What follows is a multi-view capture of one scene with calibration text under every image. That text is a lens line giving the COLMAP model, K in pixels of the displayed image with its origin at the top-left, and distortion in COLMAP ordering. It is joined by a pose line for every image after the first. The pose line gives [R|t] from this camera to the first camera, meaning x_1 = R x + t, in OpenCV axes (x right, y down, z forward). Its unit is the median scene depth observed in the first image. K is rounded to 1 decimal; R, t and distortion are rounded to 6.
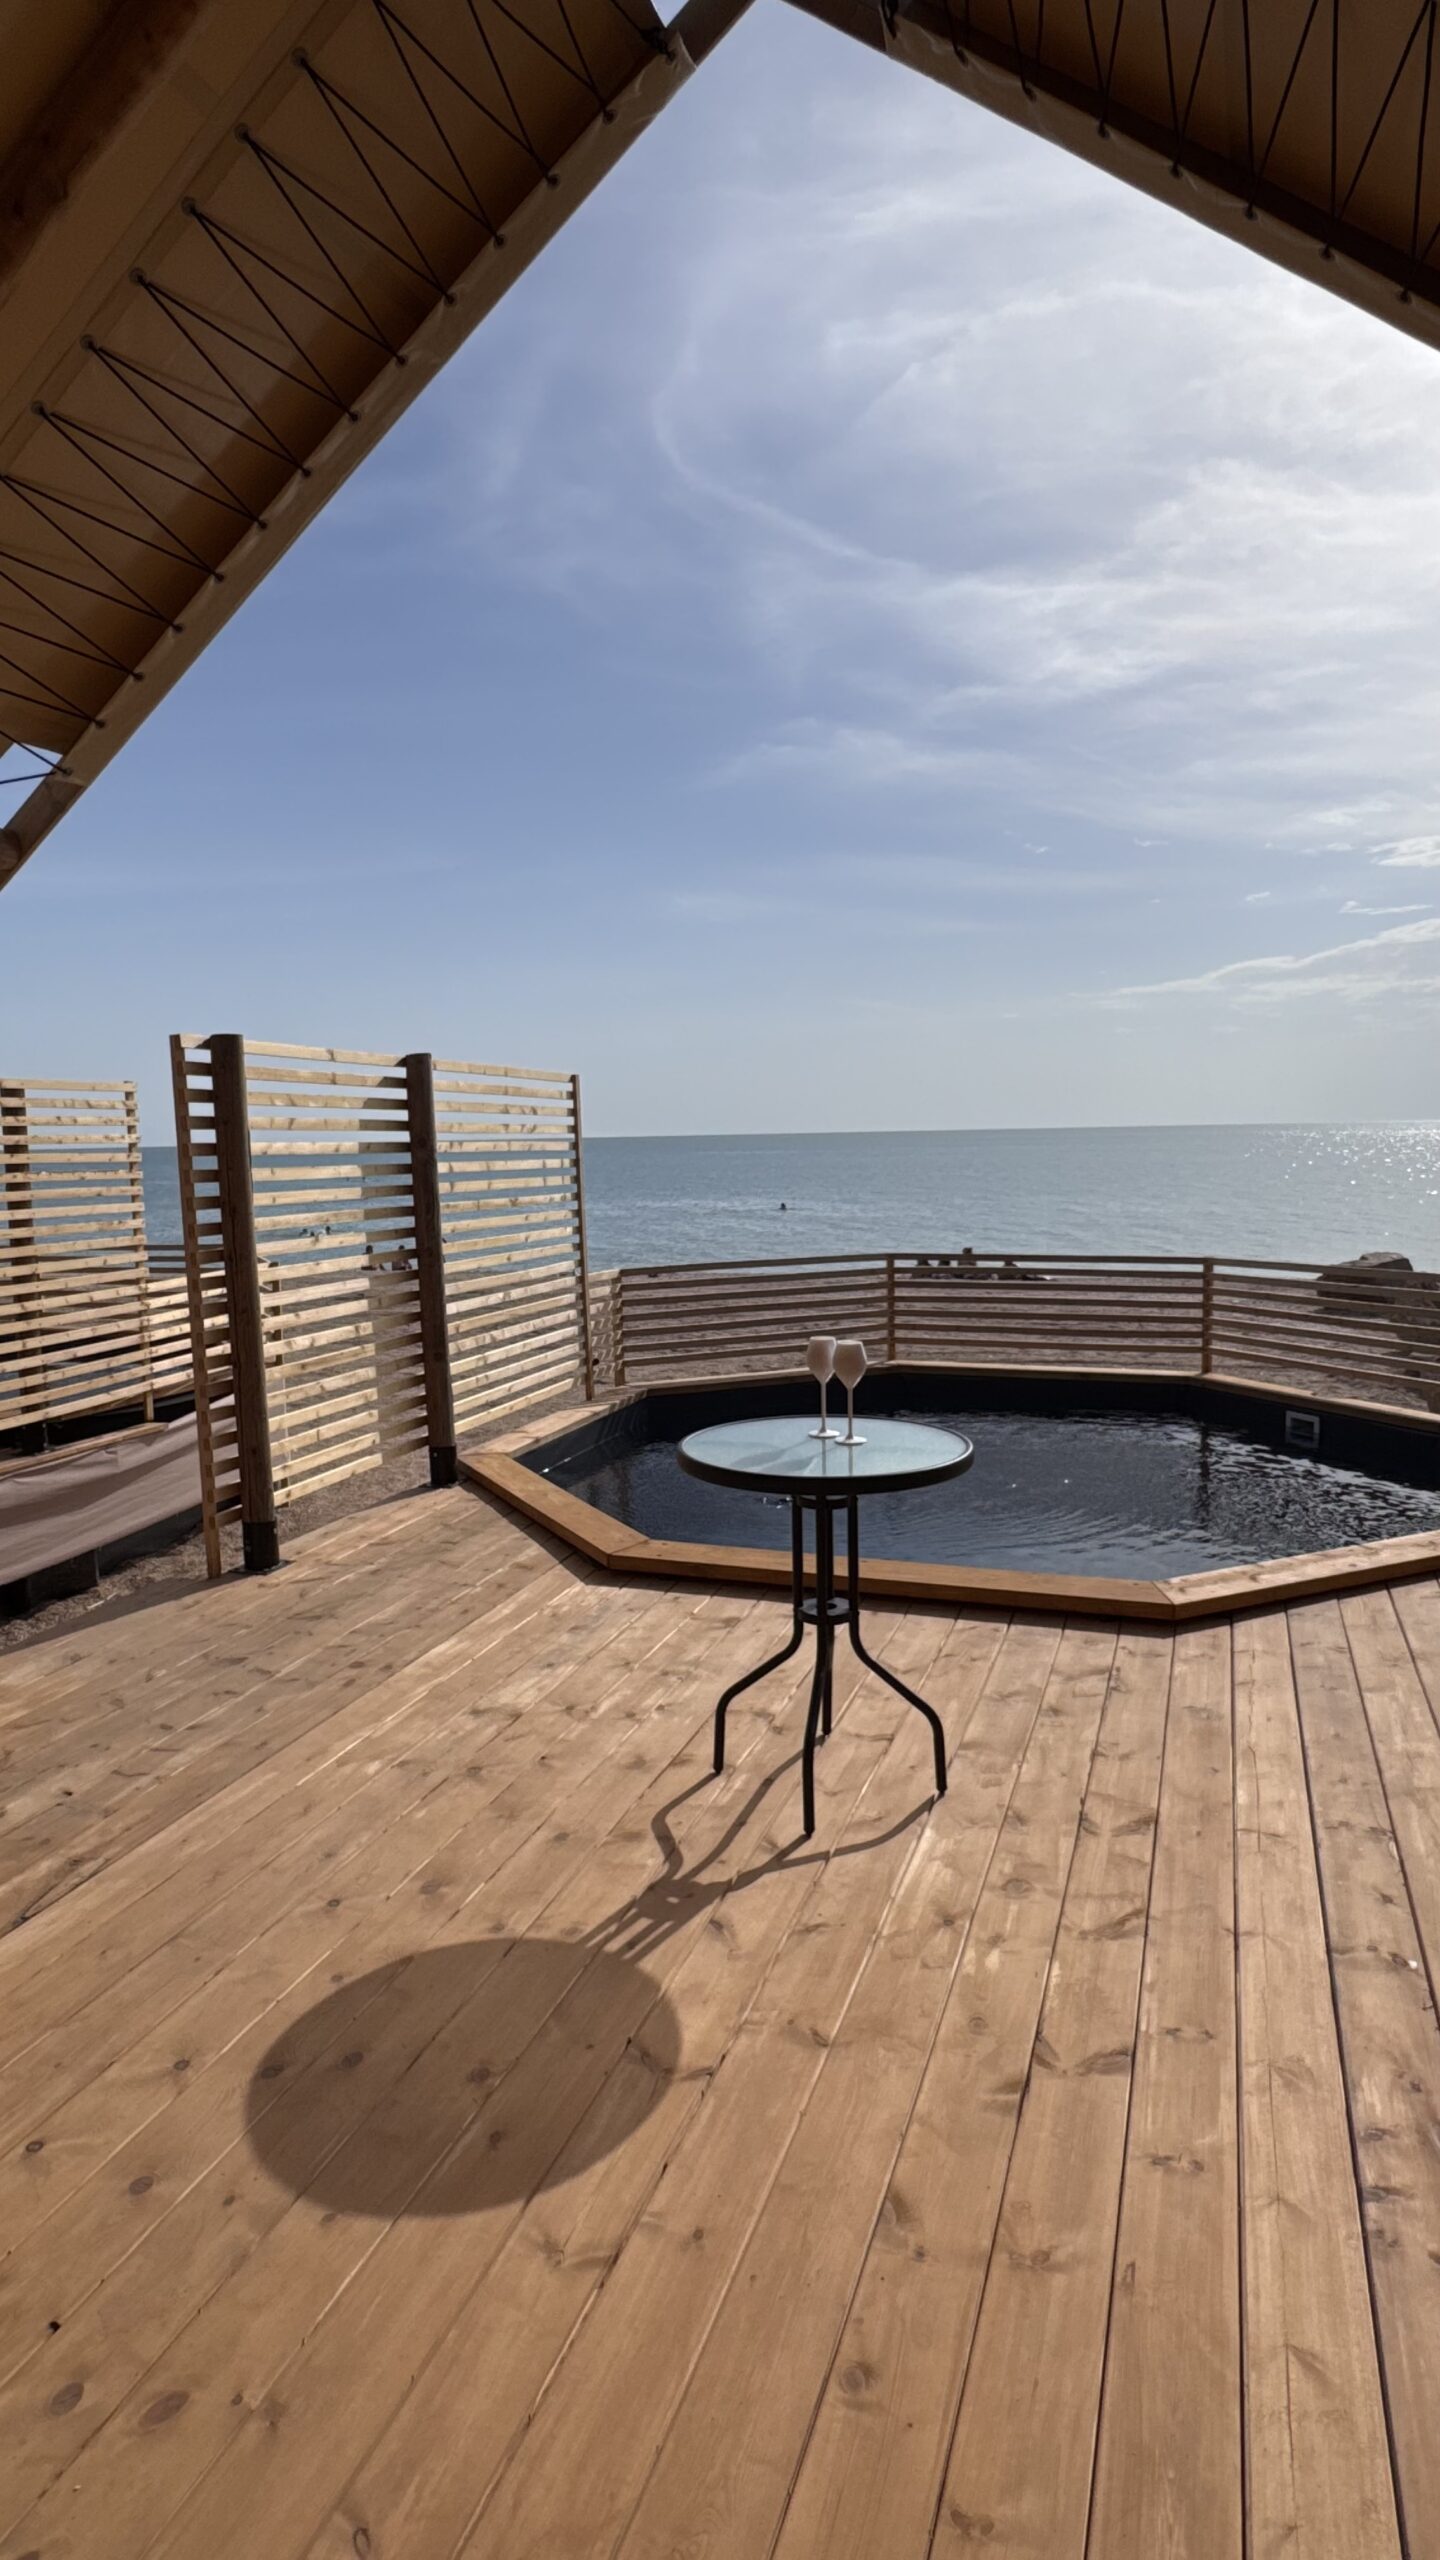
lens RADIAL K [[1428.6, 0, 720.0], [0, 1428.6, 1280.0], [0, 0, 1]] dist [-0.001937, 0.001271]
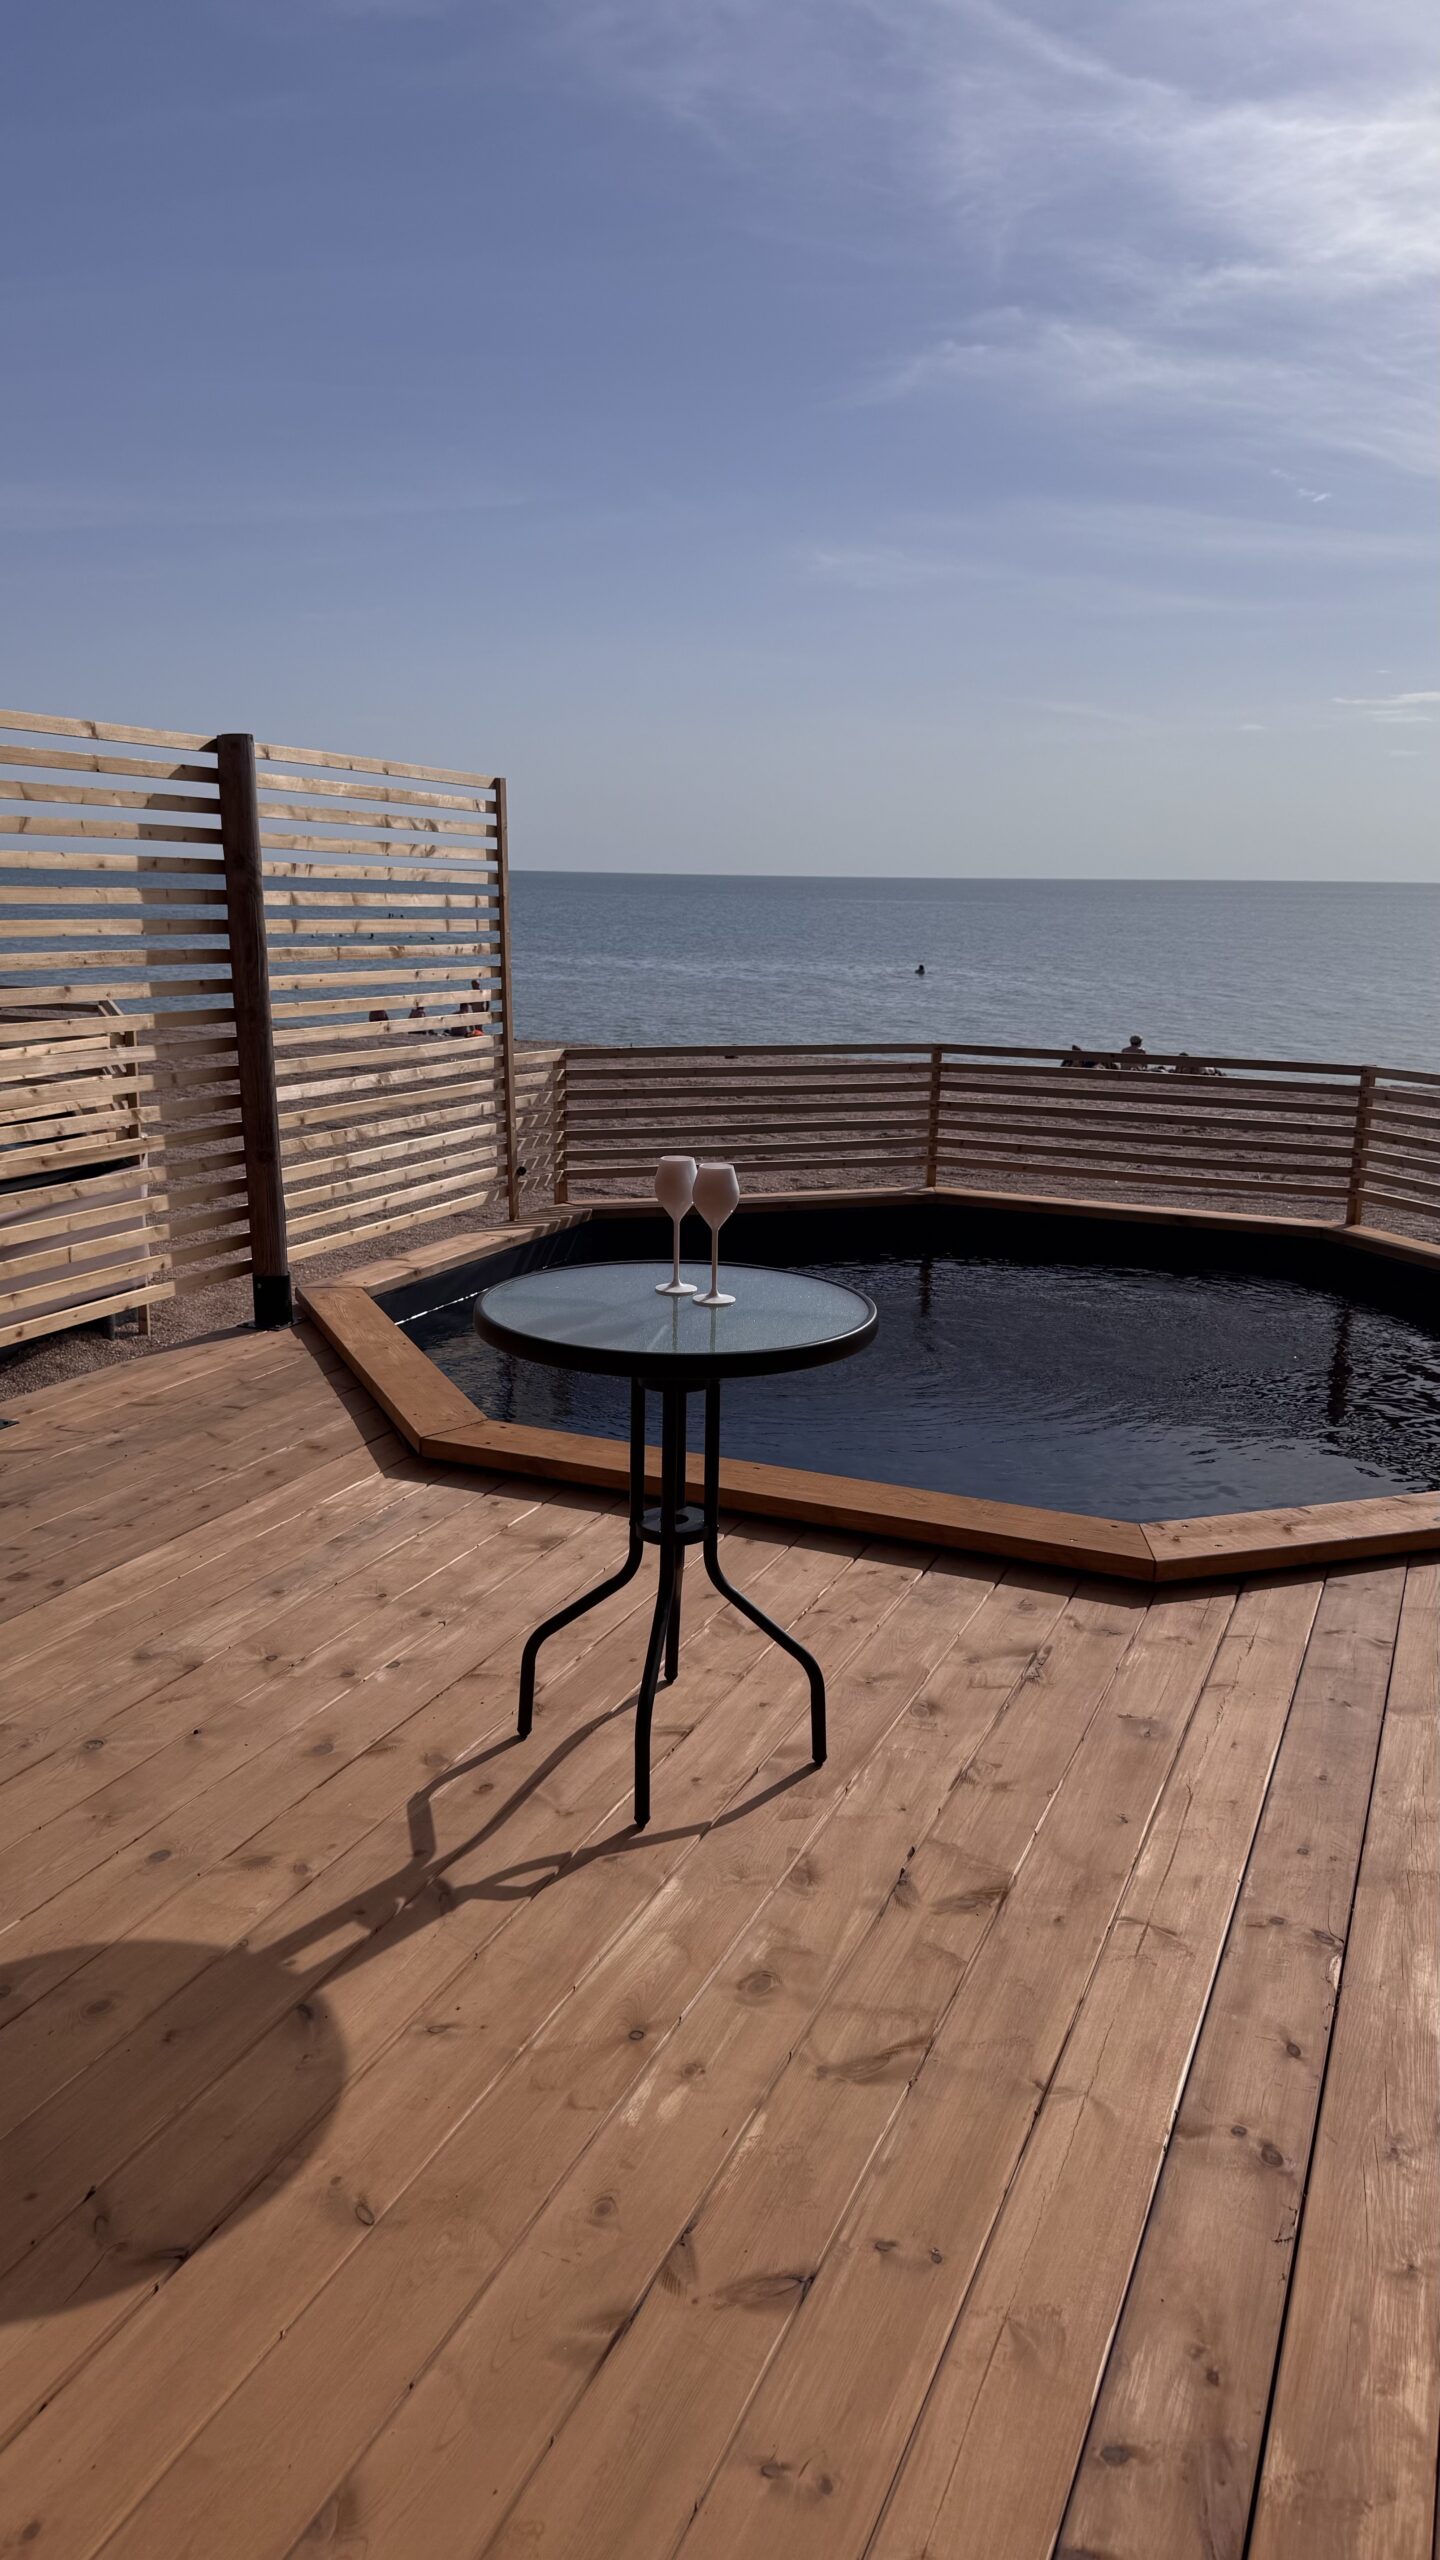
lens RADIAL K [[1784.4, 0, 699.1], [0, 1784.4, 1283.7], [0, 0, 1]] dist [0.168310, -0.333241]
pose [[0.996958, 0.052803, -0.057328, 0.098518], [-0.045398, 0.991298, 0.123559, -0.008182], [0.063353, -0.120580, 0.990680, 0.079254]]
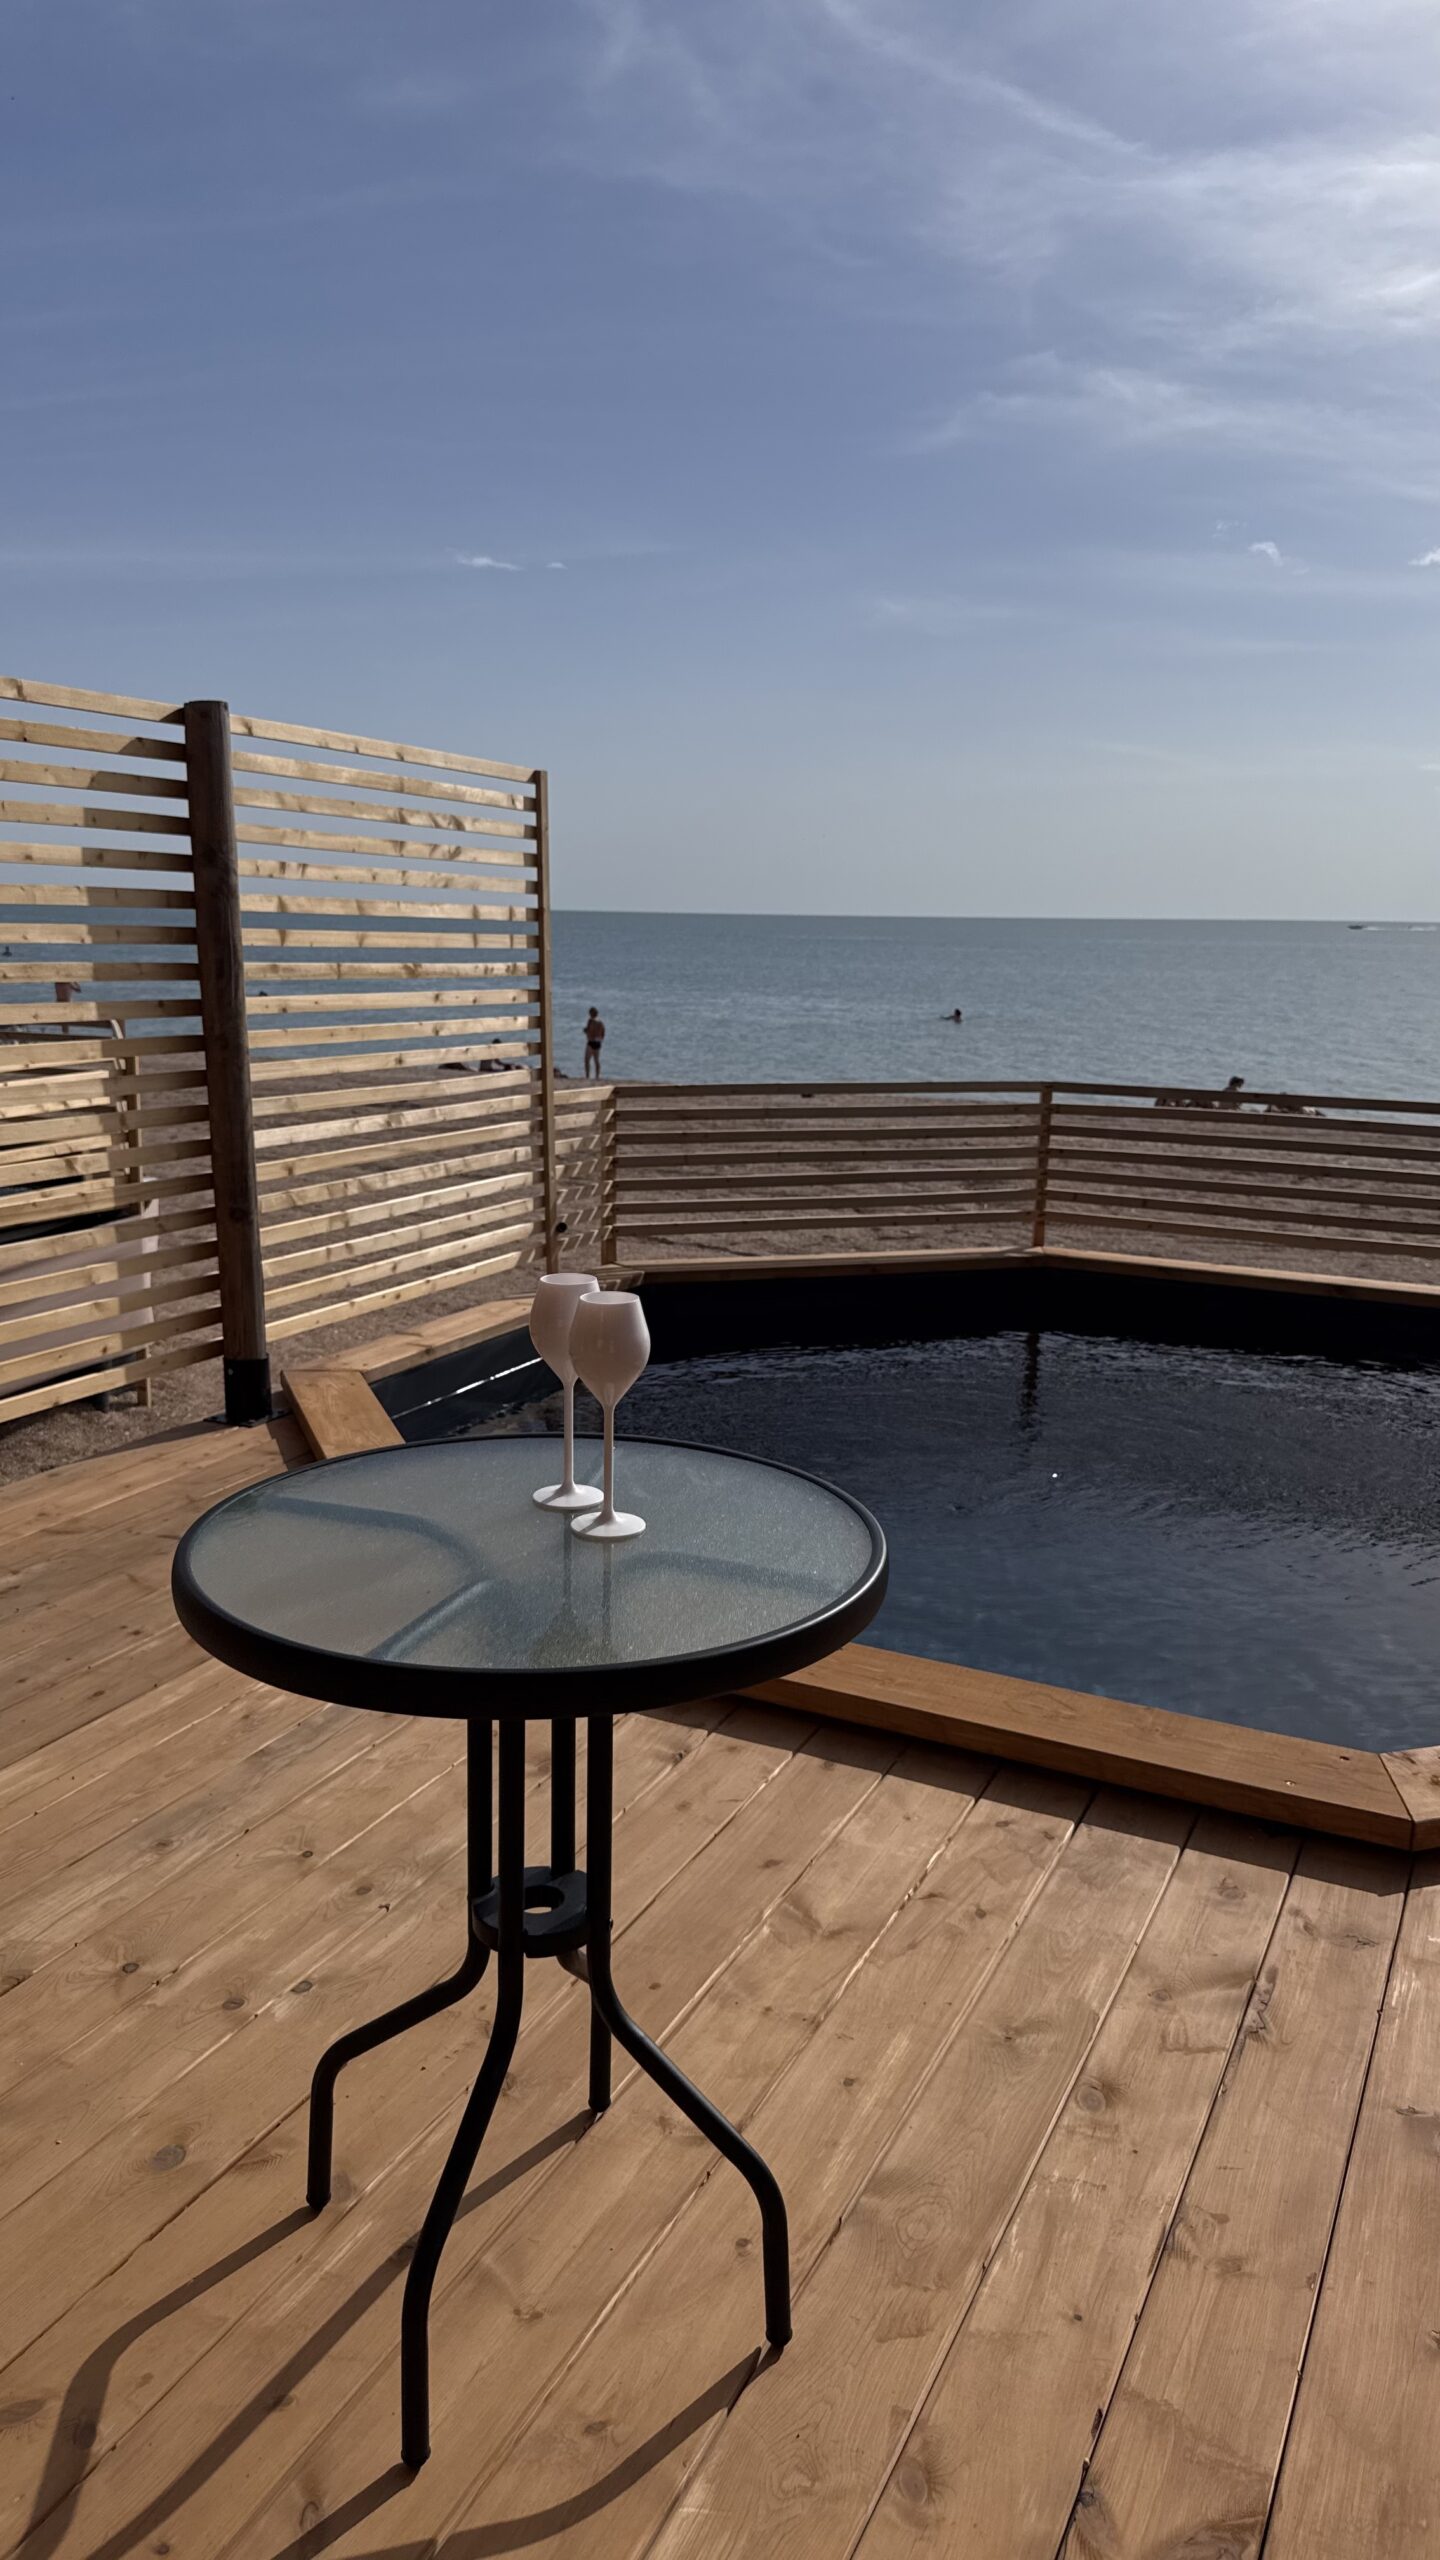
lens RADIAL K [[1847.9, 0, 697.2], [0, 1847.9, 1283.3], [0, 0, 1]] dist [0.137414, -0.261574]
pose [[0.993219, 0.060273, -0.099417, 0.090707], [-0.050197, 0.993629, 0.100905, -0.008844], [0.104866, -0.095230, 0.989916, 0.250997]]
